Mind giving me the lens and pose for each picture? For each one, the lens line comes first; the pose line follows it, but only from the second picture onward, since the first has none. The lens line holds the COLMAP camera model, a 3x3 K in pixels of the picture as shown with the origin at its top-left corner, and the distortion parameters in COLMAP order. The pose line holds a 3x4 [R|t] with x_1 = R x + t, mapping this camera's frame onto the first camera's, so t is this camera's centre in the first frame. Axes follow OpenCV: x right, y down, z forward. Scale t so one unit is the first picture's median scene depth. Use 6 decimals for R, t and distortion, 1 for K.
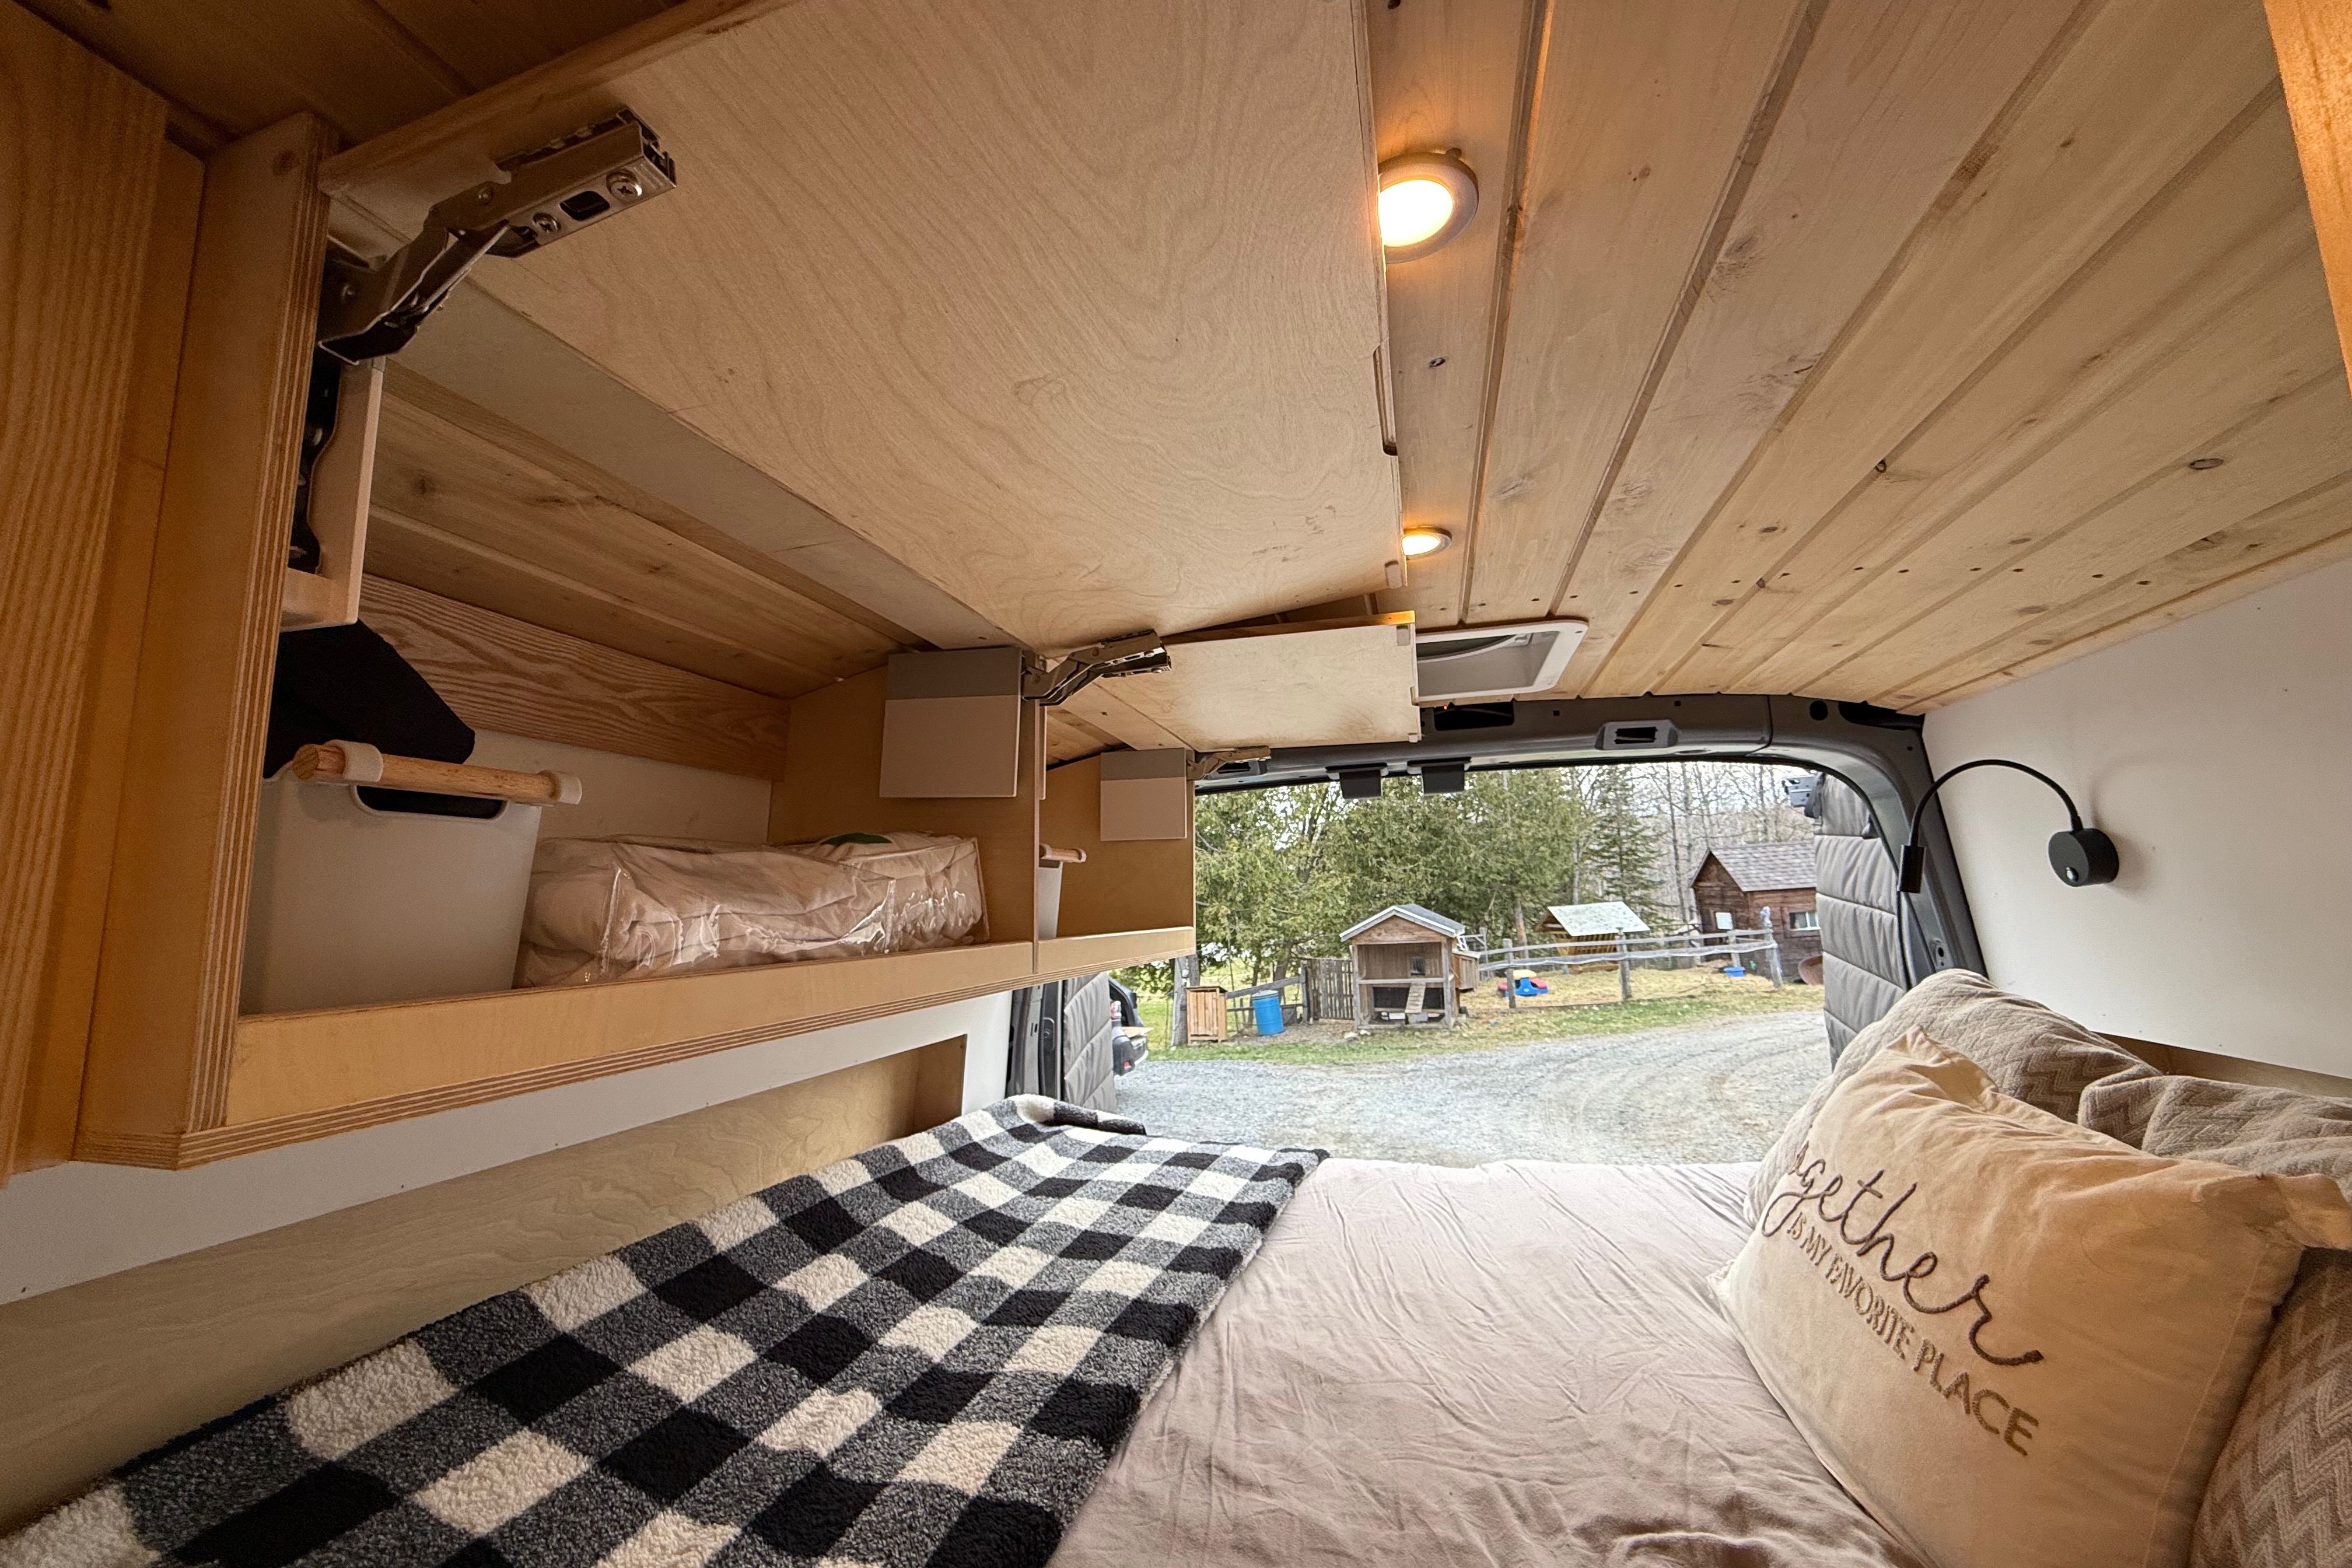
lens RADIAL K [[934.4, 0, 1176.0], [0, 934.4, 784.0], [0, 0, 1]] dist [-0.000627, -0.000189]
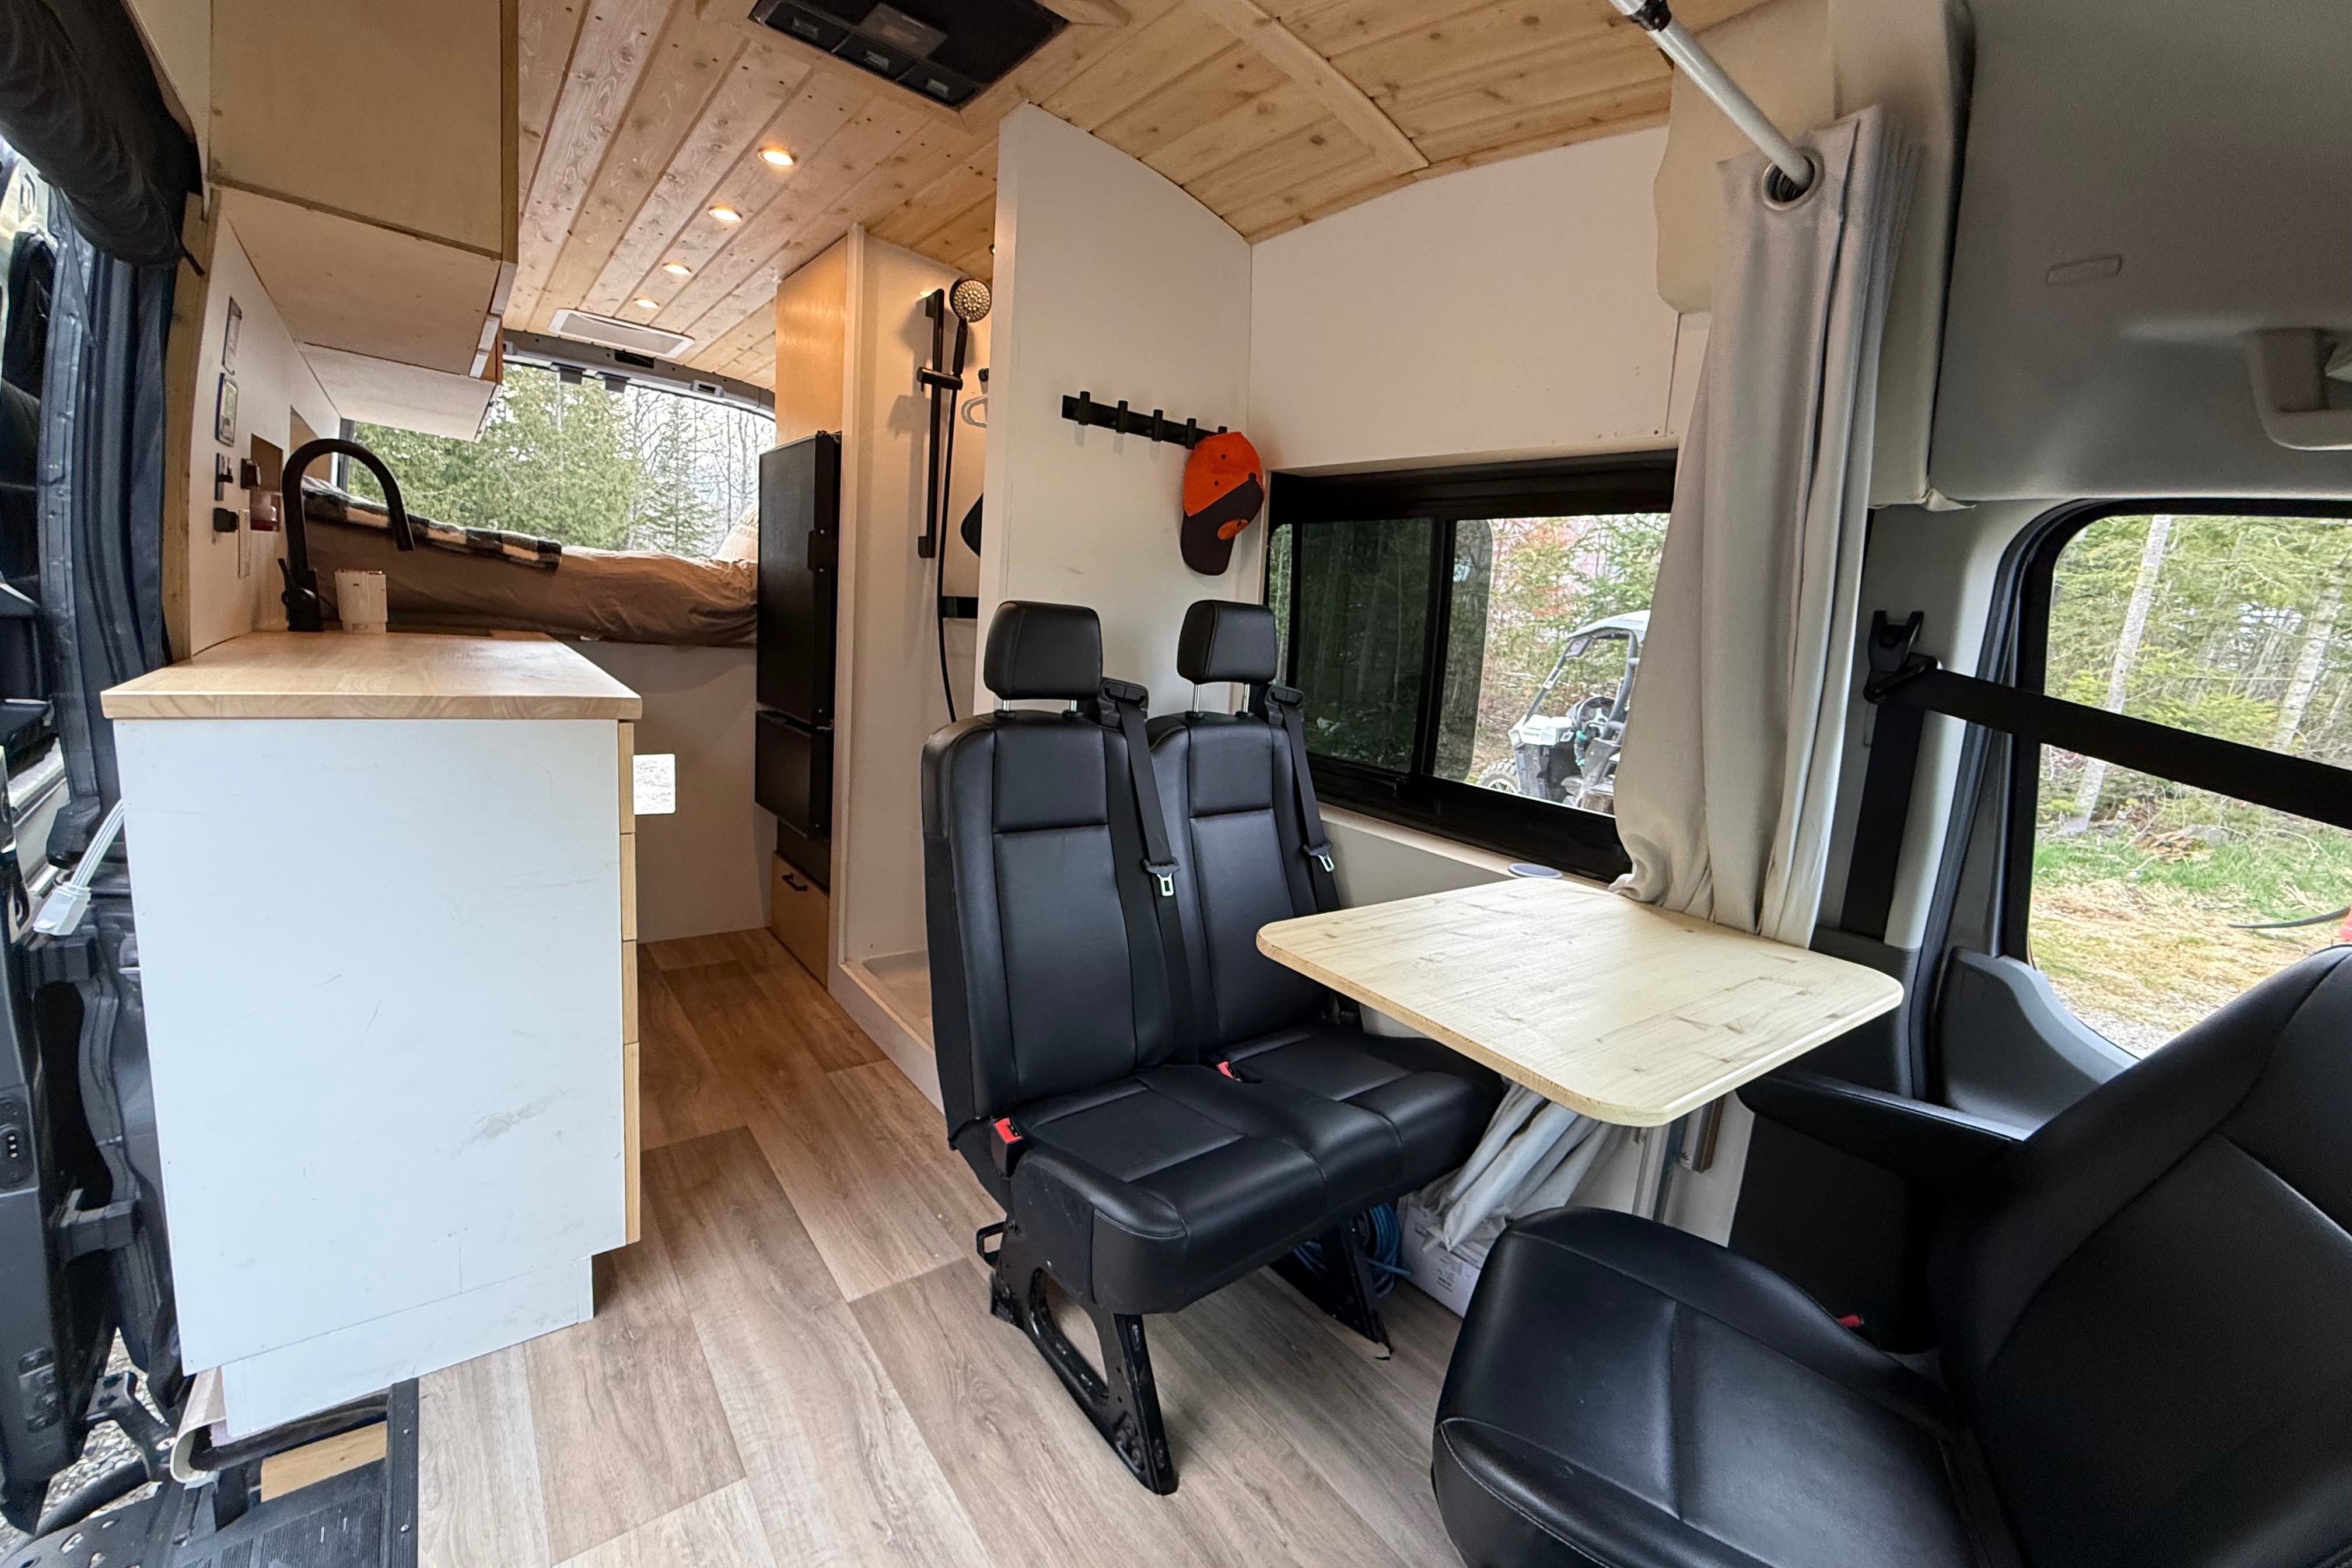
lens RADIAL K [[939.1, 0, 1172.9], [0, 939.1, 790.8], [0, 0, 1]] dist [0.001649, 0.000090]
pose [[0.596450, -0.056035, 0.800692, -0.753060], [-0.210760, 0.951622, 0.223597, 0.131858], [-0.774485, -0.302118, 0.555785, -1.517182]]
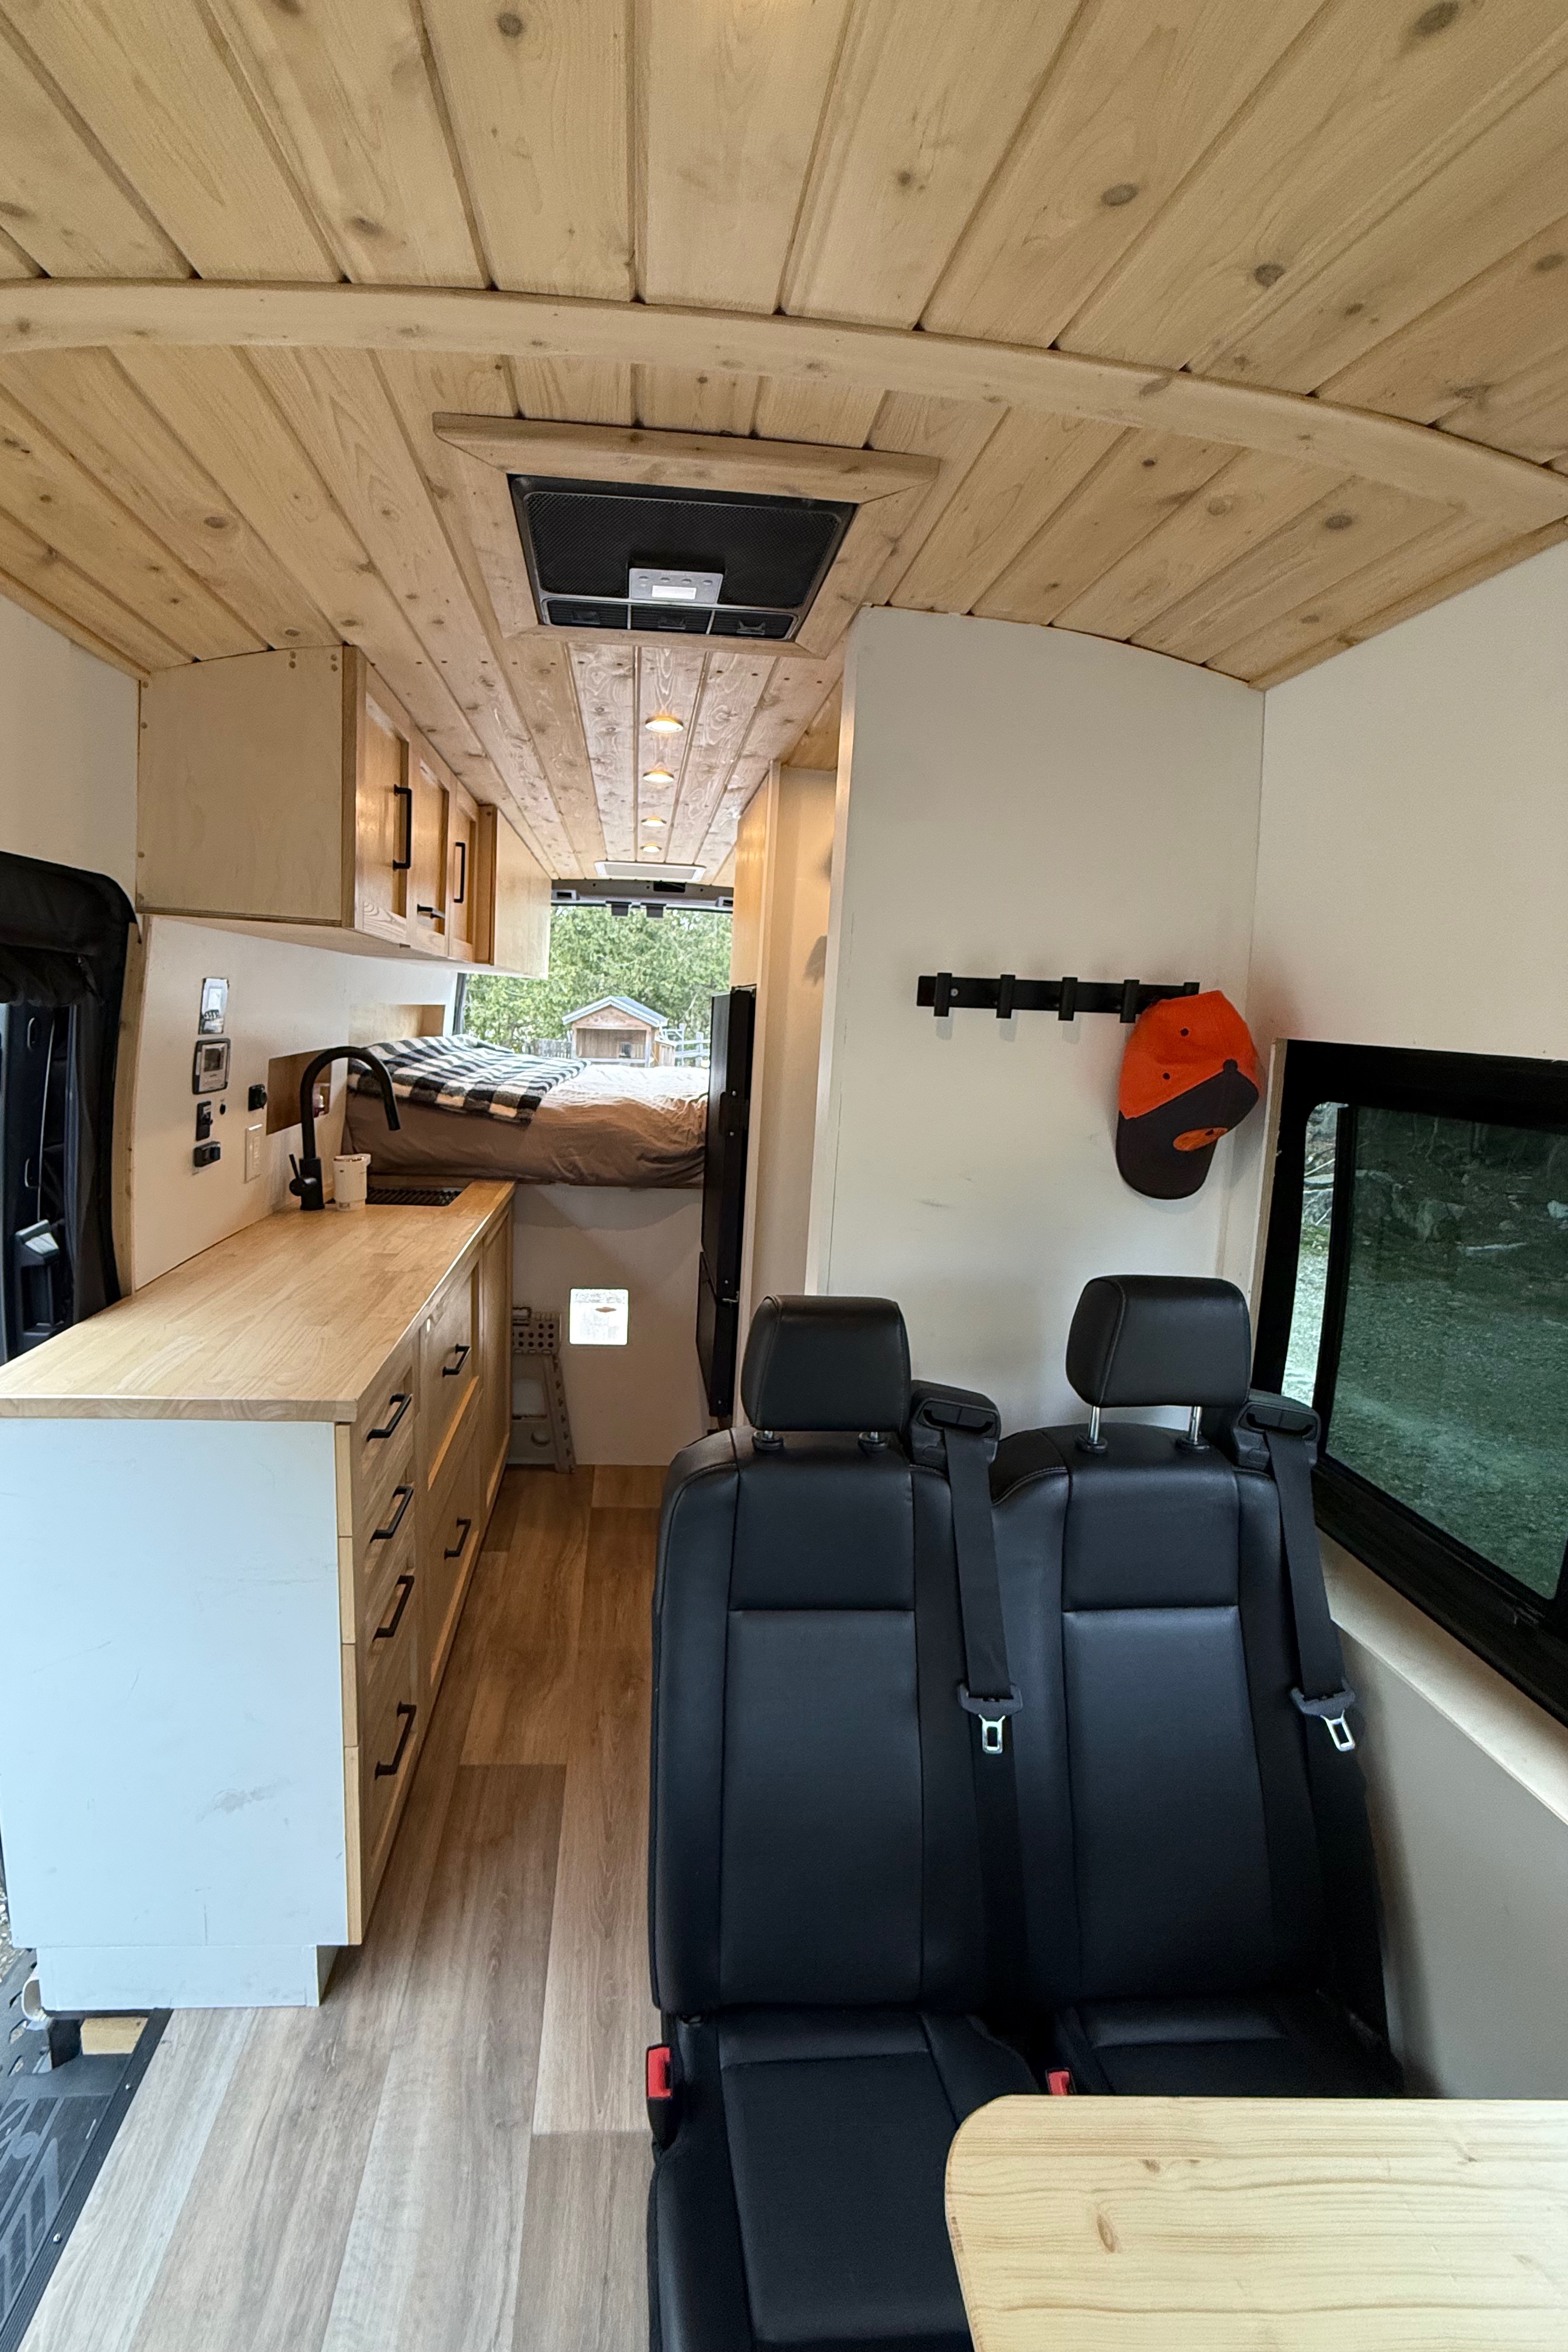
lens RADIAL K [[939.1, 0, 687.5], [0, 939.1, 1177.6], [0, 0, 1]] dist [0.001649, 0.000090]
pose [[0.948470, 0.015568, 0.316484, -0.380521], [-0.113181, 0.949549, 0.292482, -0.074391], [-0.295964, -0.313231, 0.902381, -1.392472]]
